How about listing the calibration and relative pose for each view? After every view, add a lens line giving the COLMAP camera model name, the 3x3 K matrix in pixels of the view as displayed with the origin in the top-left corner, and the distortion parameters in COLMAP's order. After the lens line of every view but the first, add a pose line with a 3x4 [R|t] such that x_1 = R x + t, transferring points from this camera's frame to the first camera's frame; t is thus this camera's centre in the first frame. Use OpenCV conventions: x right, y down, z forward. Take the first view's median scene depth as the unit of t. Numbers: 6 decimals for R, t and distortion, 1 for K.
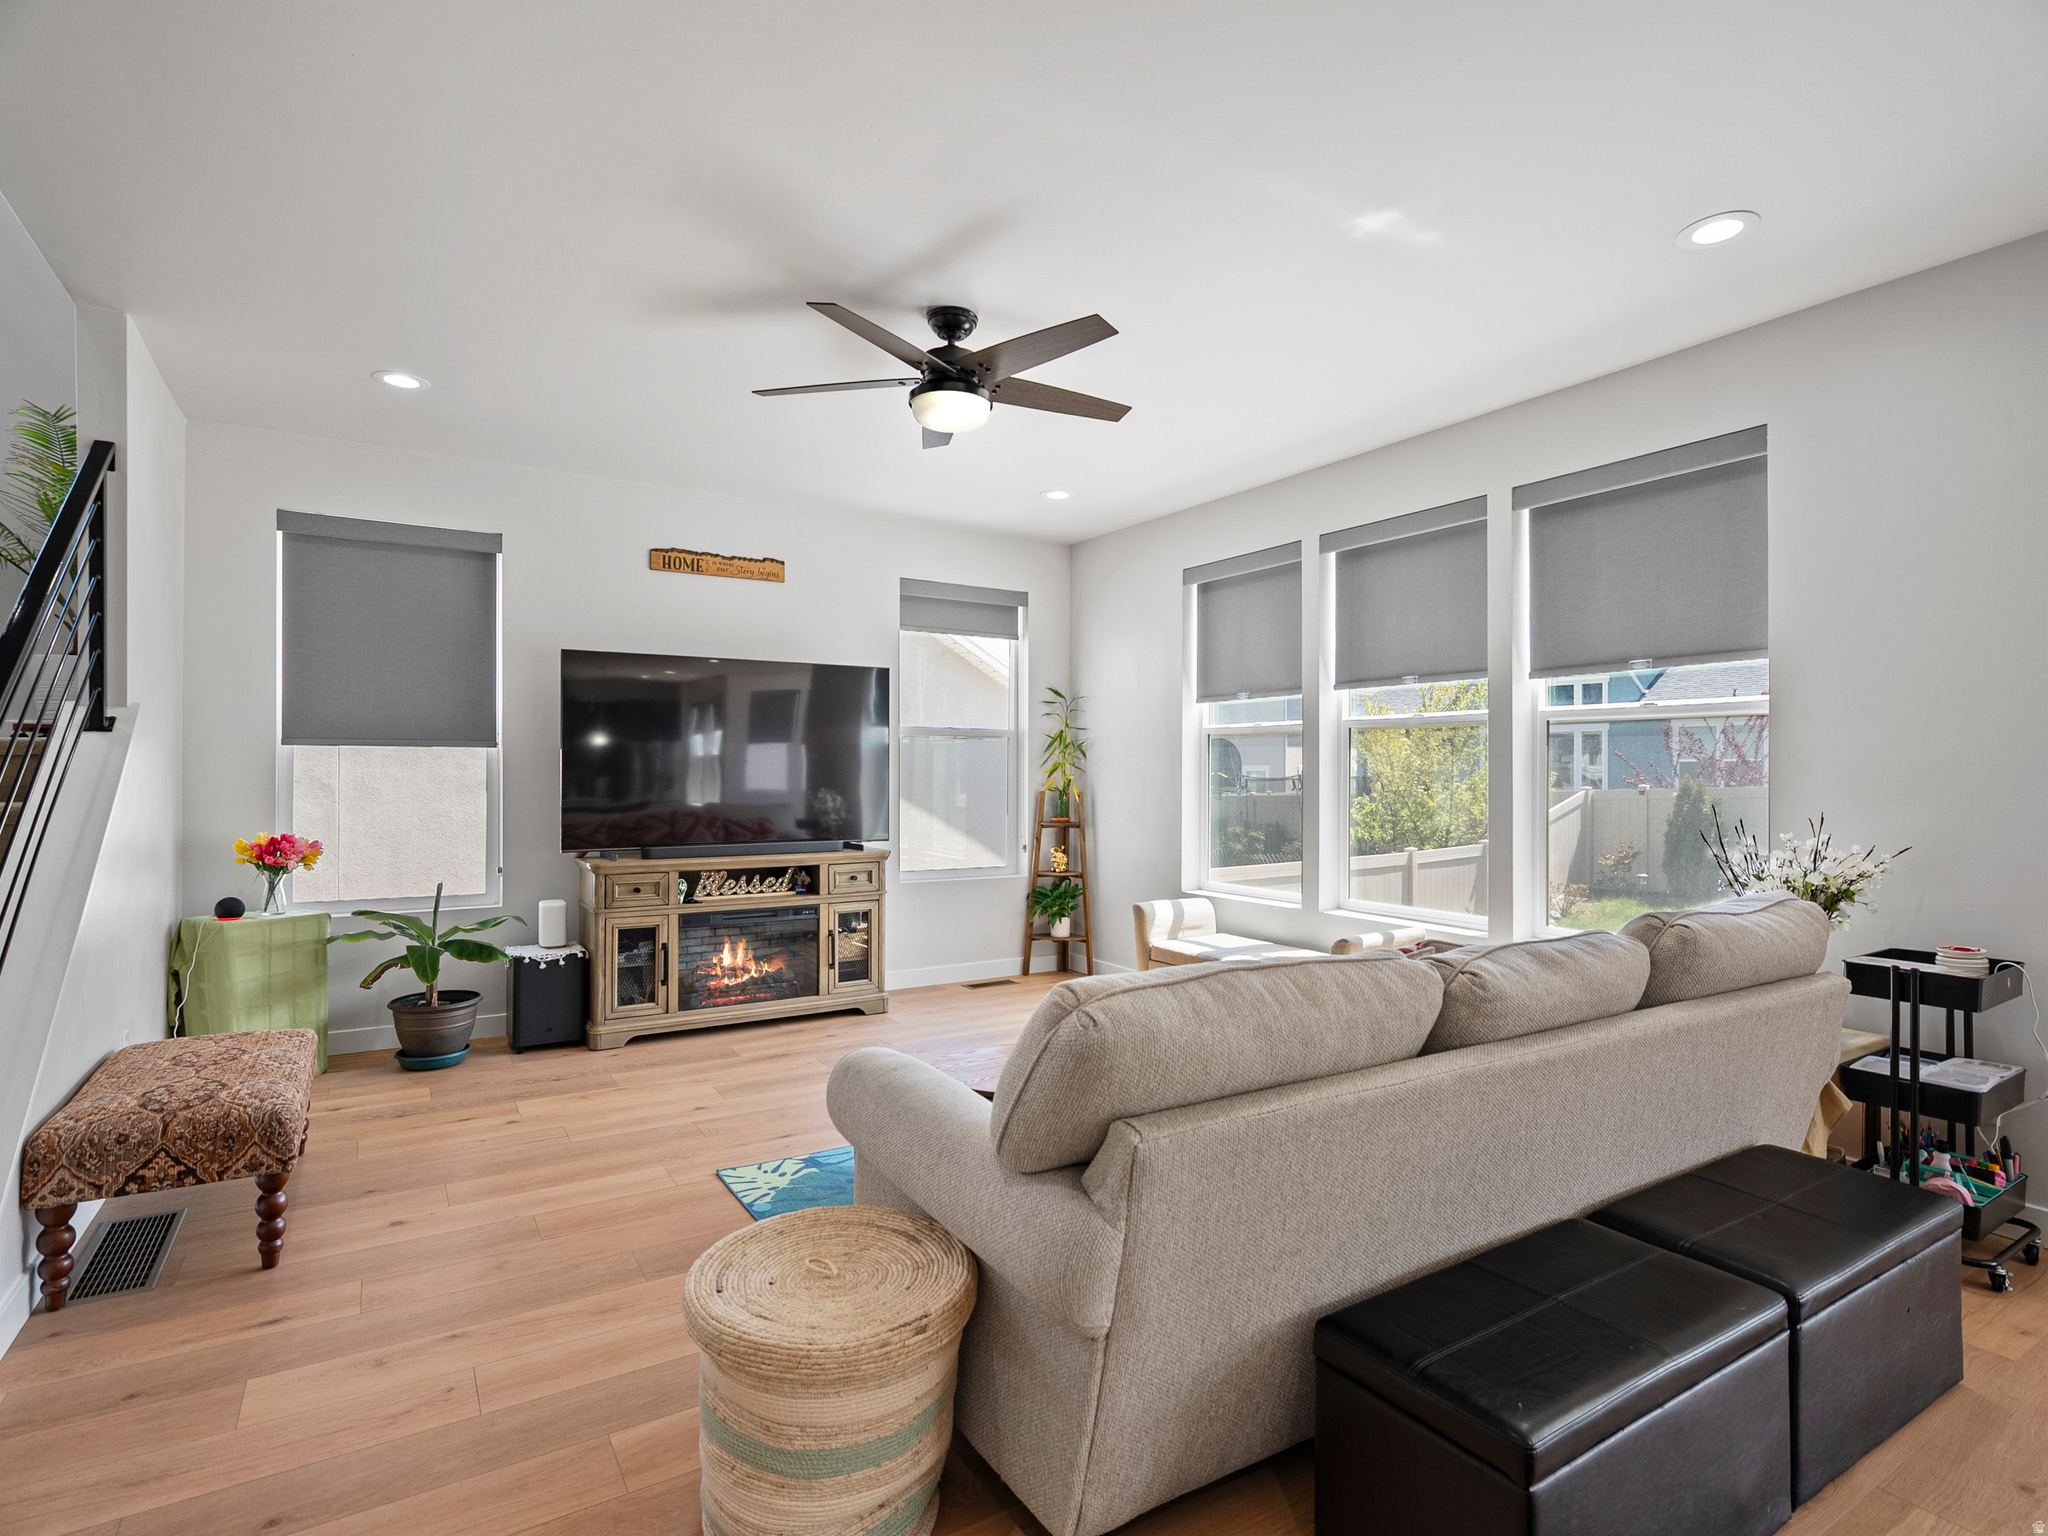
lens RADIAL K [[1038.2, 0, 1024.0], [0, 1038.2, 765.9], [0, 0, 1]] dist [-0.011722, 0.006912]
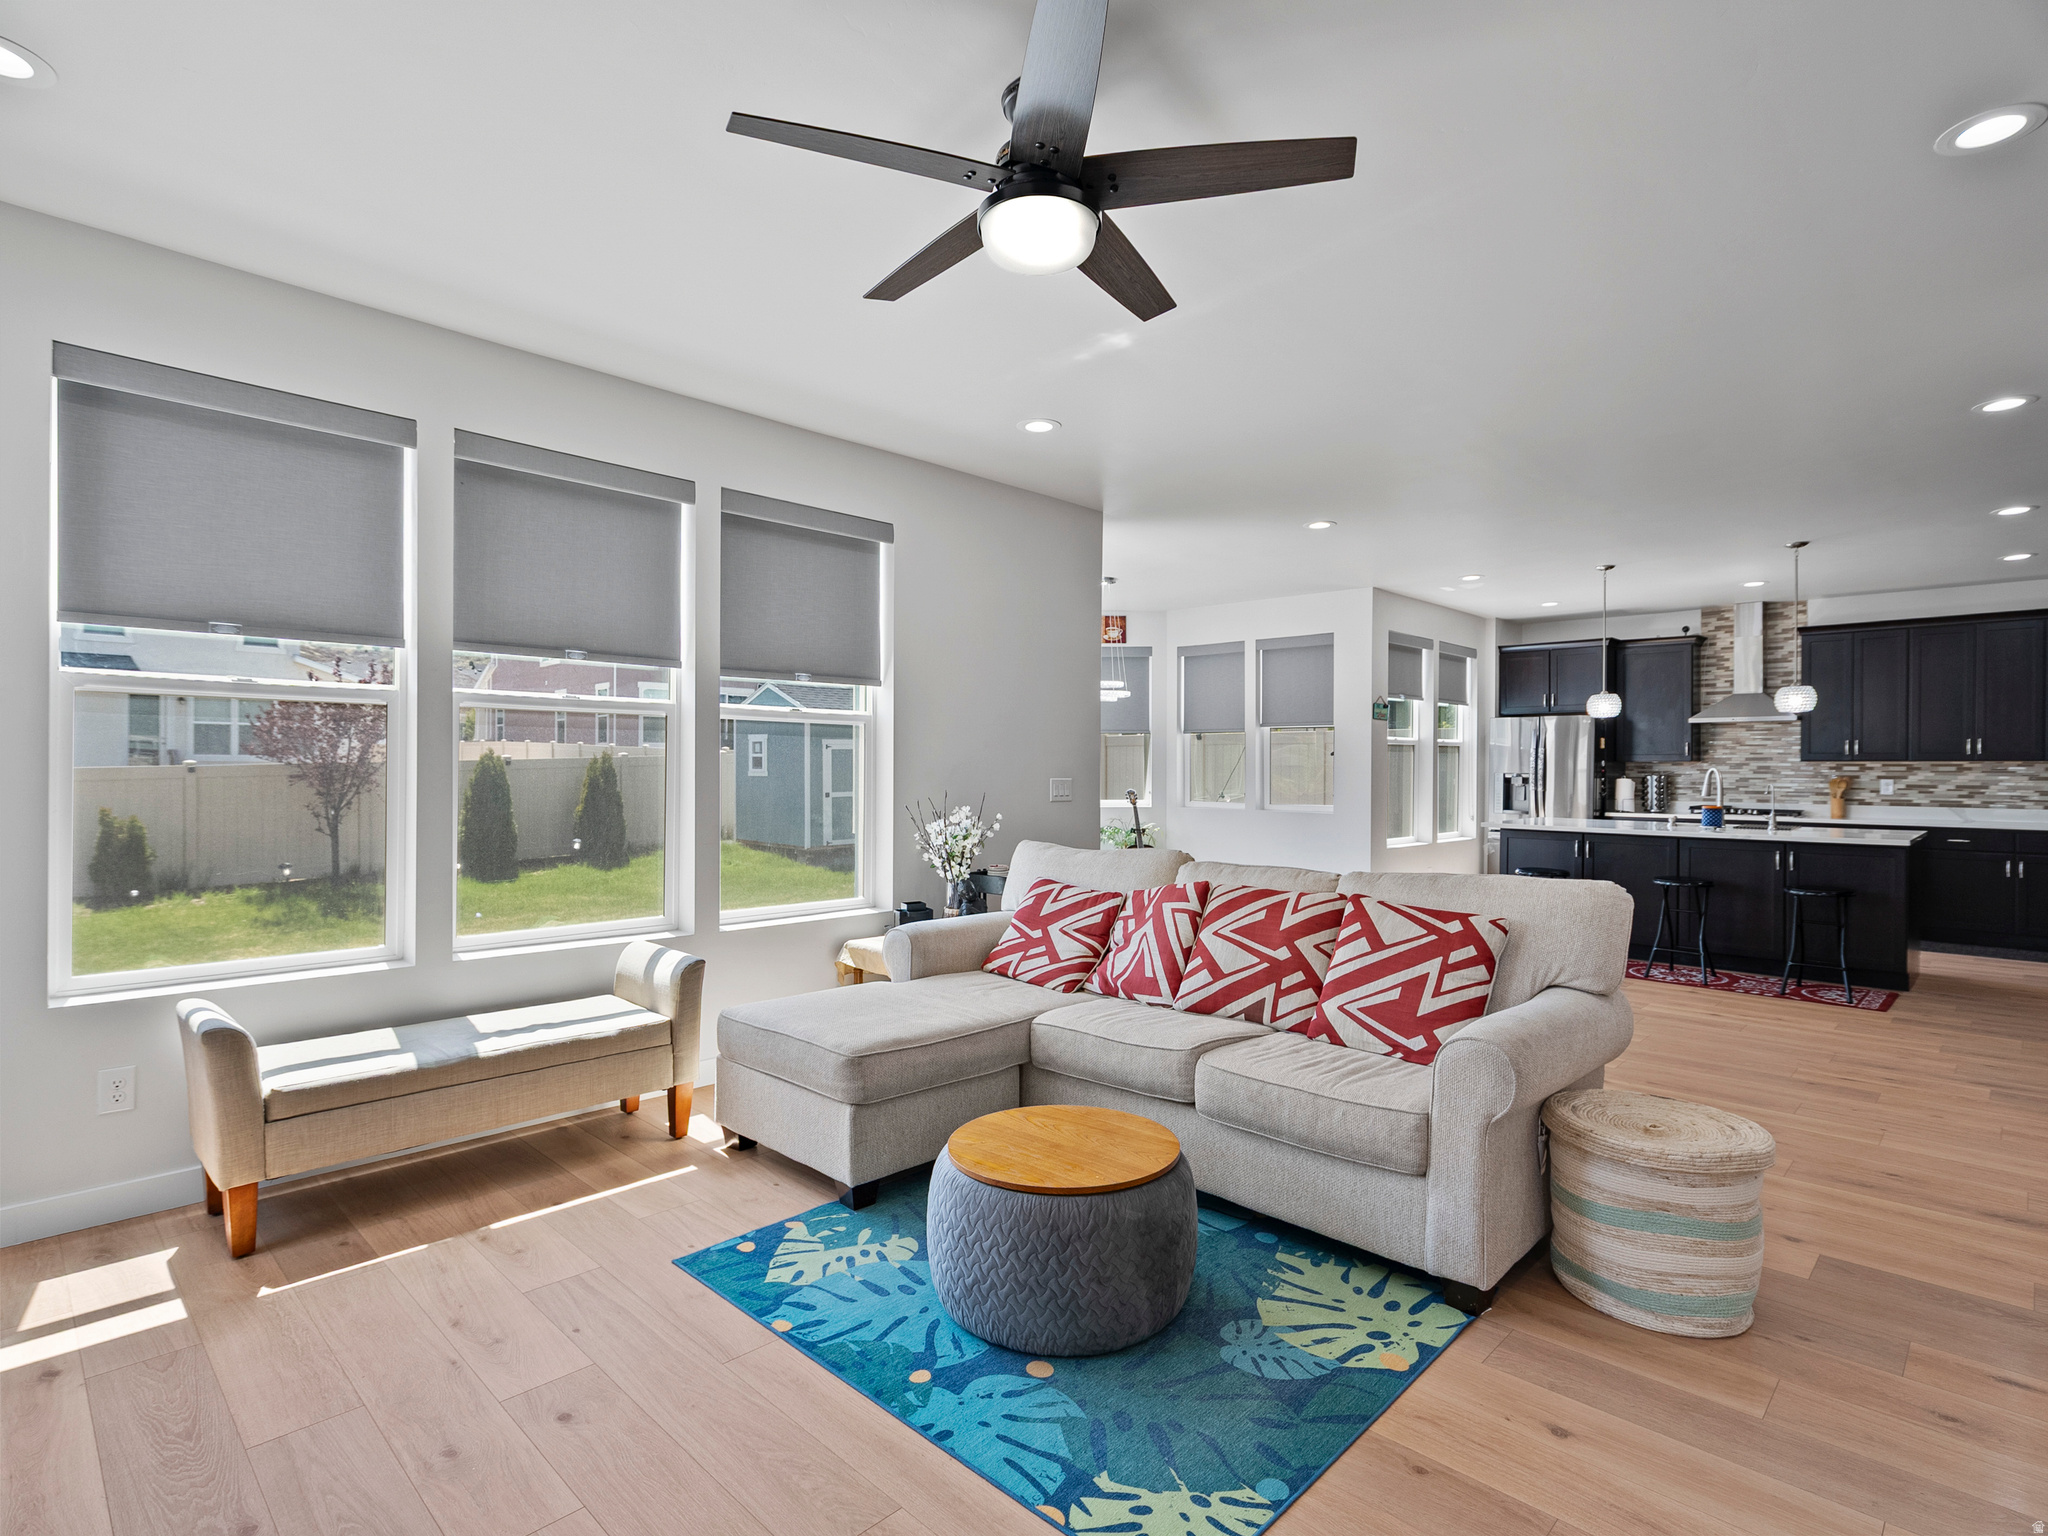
lens RADIAL K [[1038.2, 0, 1014.1], [0, 1038.2, 769.9], [0, 0, 1]] dist [-0.011722, 0.006912]
pose [[-0.235394, -0.005397, 0.971885, -0.714850], [-0.011302, 0.999932, 0.002815, 0.005232], [-0.971834, -0.010322, -0.235439, 1.152232]]
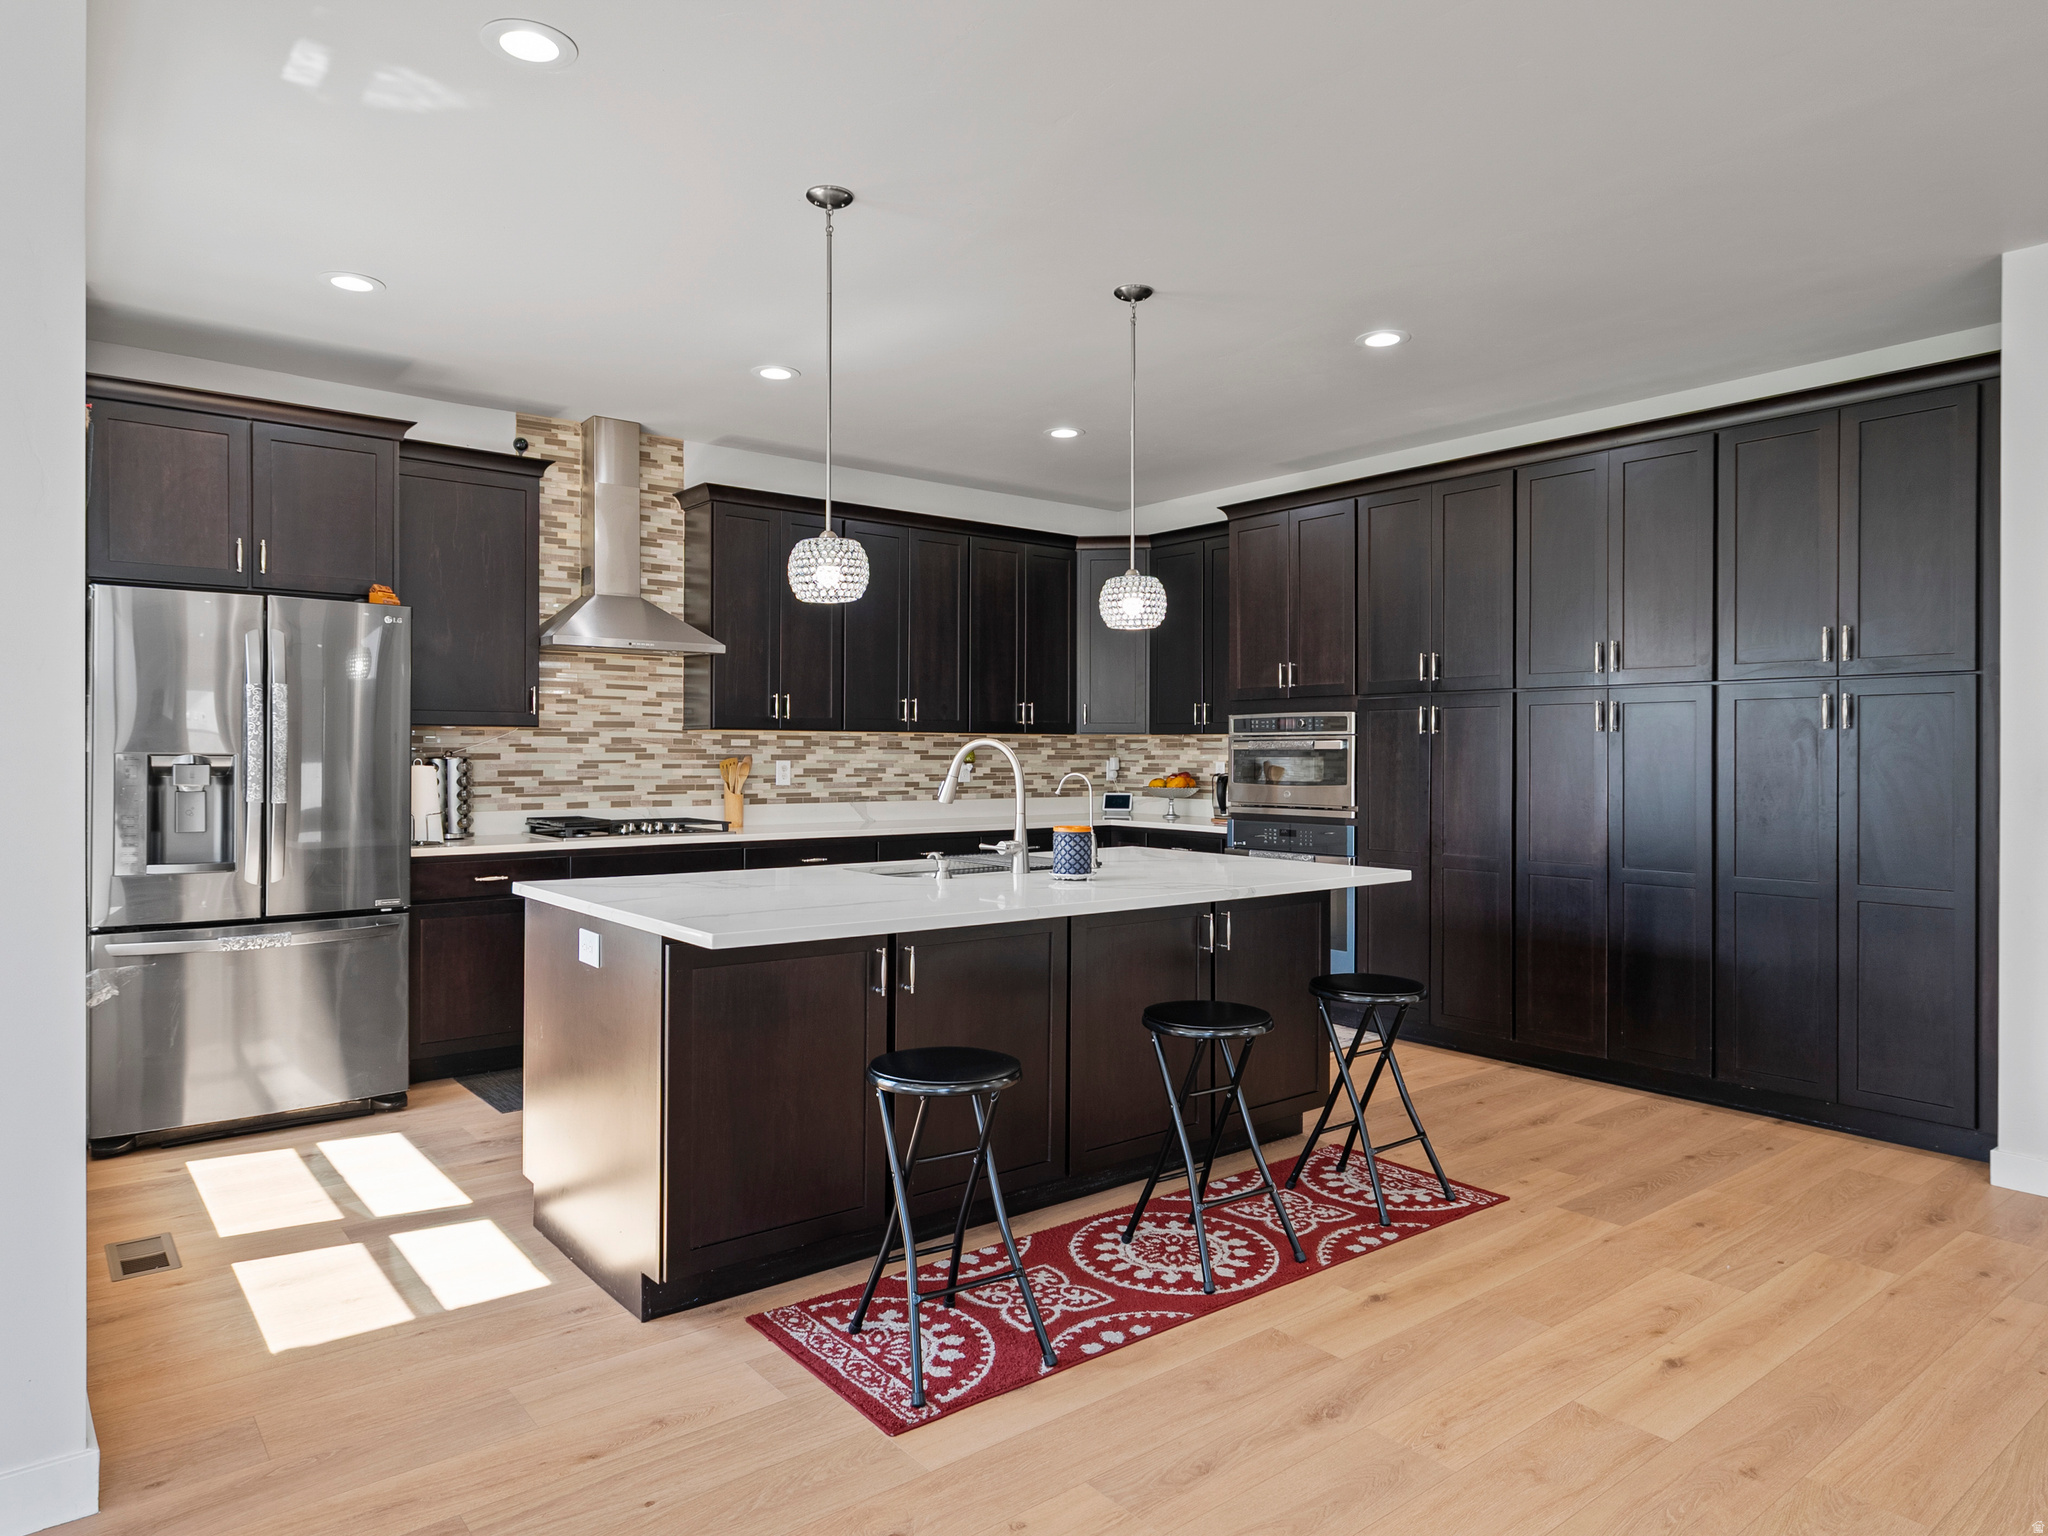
lens RADIAL K [[1268.3, 0, 1003.5], [0, 1268.3, 763.8], [0, 0, 1]] dist [0.013918, -0.000027]
pose [[-0.994736, -0.004727, -0.102358, 1.072436], [-0.005190, 0.999977, 0.004251, 0.006325], [0.102336, 0.004760, -0.994739, 0.423221]]
